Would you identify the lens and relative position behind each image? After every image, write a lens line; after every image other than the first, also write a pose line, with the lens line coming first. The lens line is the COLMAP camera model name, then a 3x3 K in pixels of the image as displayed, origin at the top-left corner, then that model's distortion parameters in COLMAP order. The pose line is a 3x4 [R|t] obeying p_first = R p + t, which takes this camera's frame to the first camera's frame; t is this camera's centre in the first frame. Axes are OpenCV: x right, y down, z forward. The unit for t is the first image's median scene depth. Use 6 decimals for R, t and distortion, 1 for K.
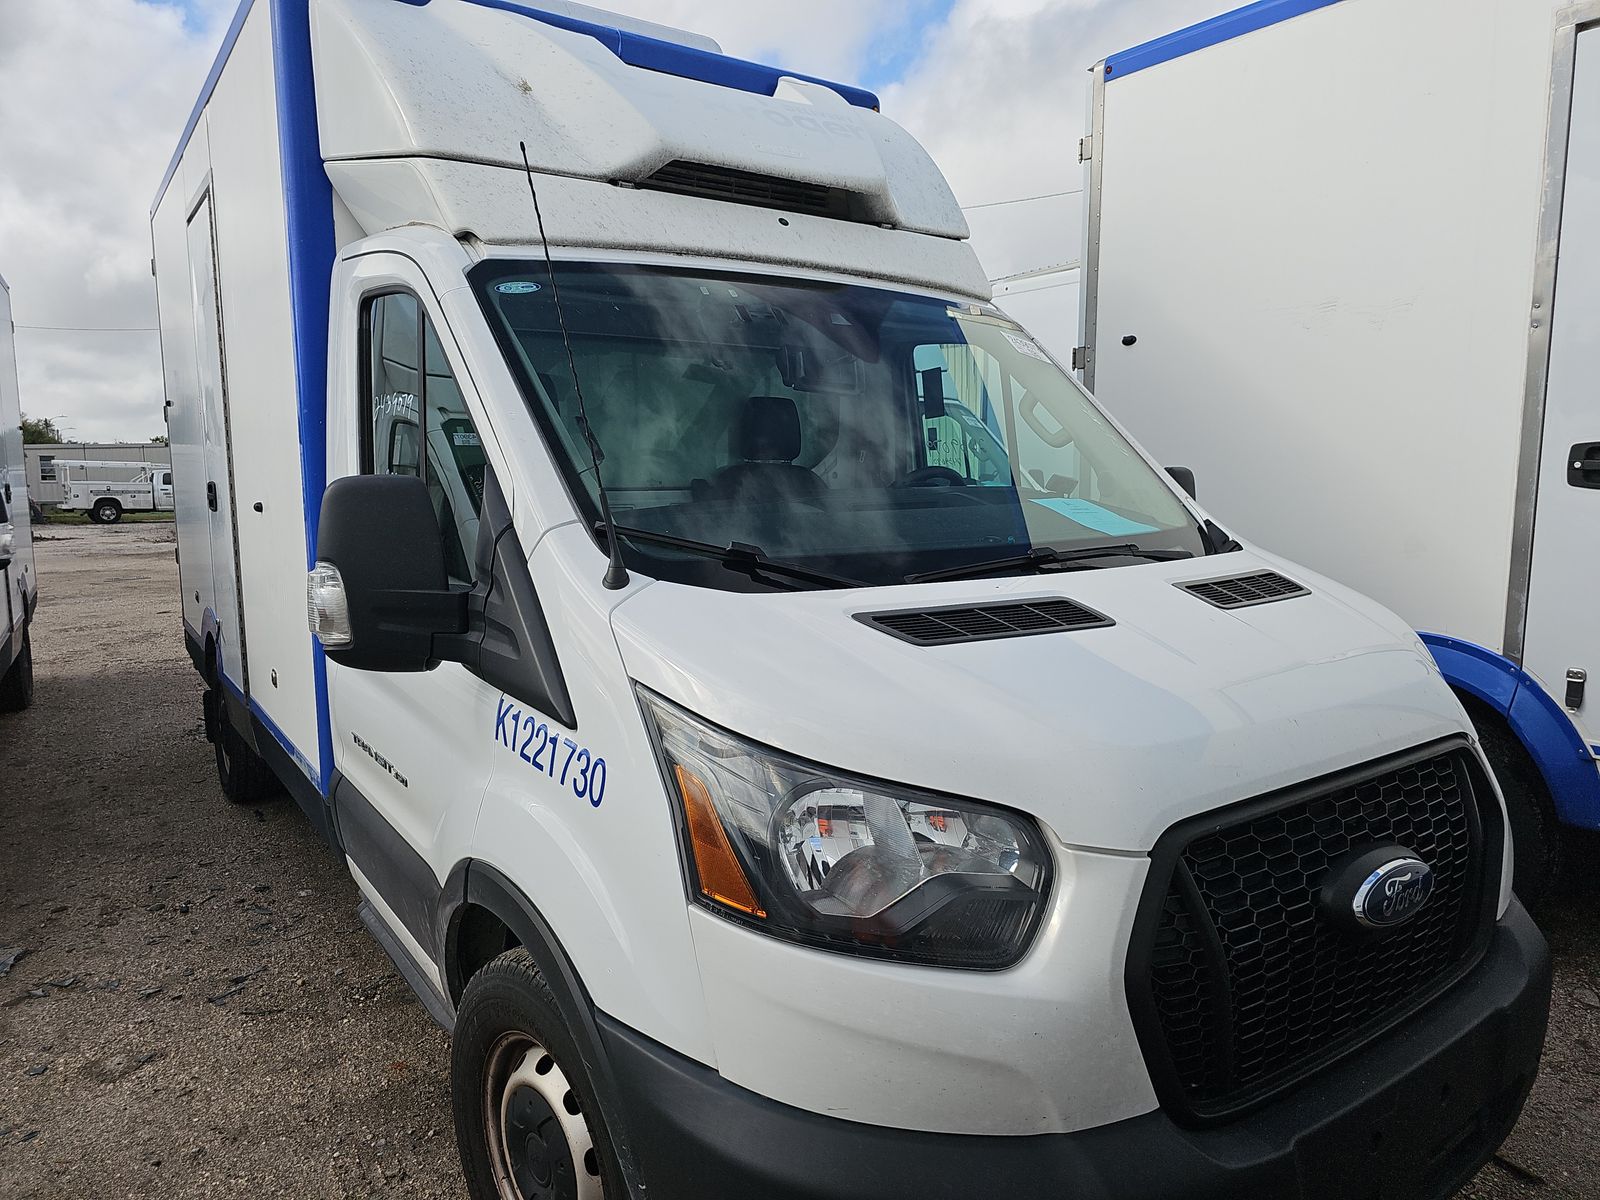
lens RADIAL K [[1069.8, 0, 799.7], [0, 1069.8, 575.0], [0, 0, 1]] dist [0.019902, -0.006379]
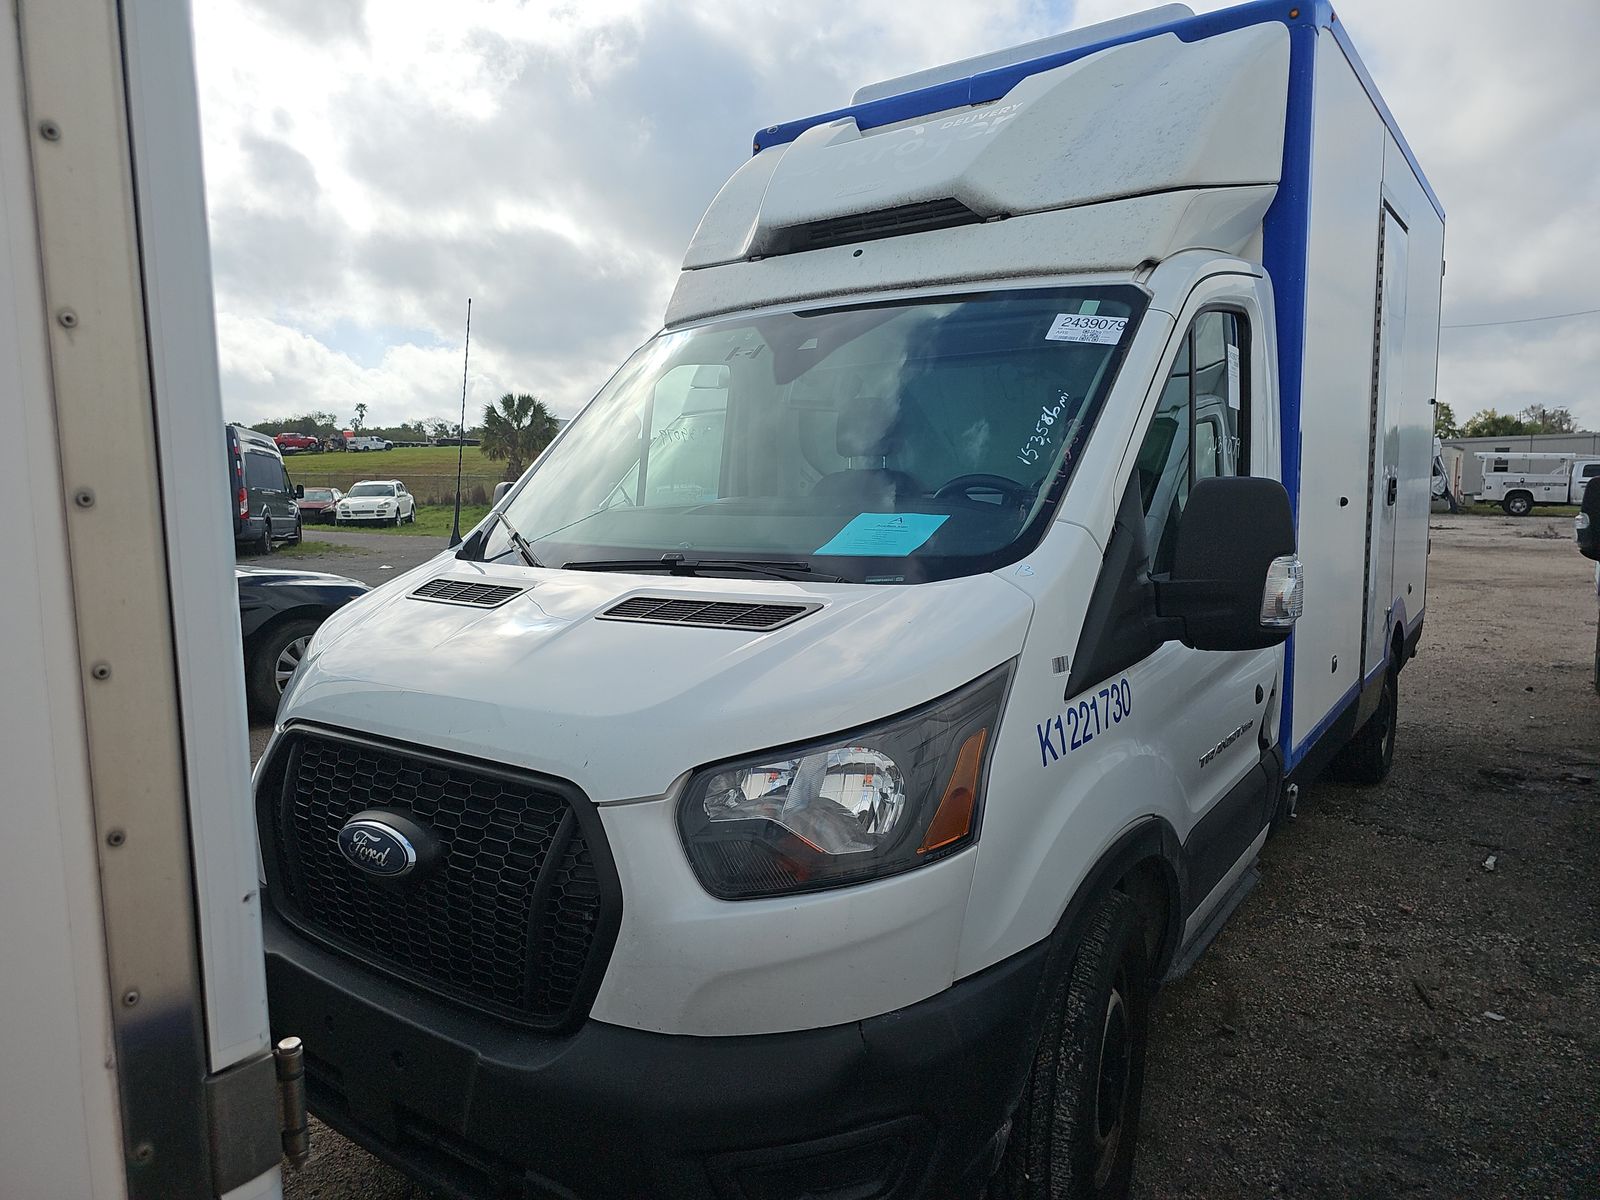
lens RADIAL K [[1069.8, 0, 799.7], [0, 1069.8, 575.0], [0, 0, 1]] dist [0.019902, -0.006379]
pose [[0.318623, 0.091232, -0.943481, 0.778553], [-0.083031, 0.994218, 0.068098, -0.052003], [0.944238, 0.056640, 0.324356, 0.451836]]
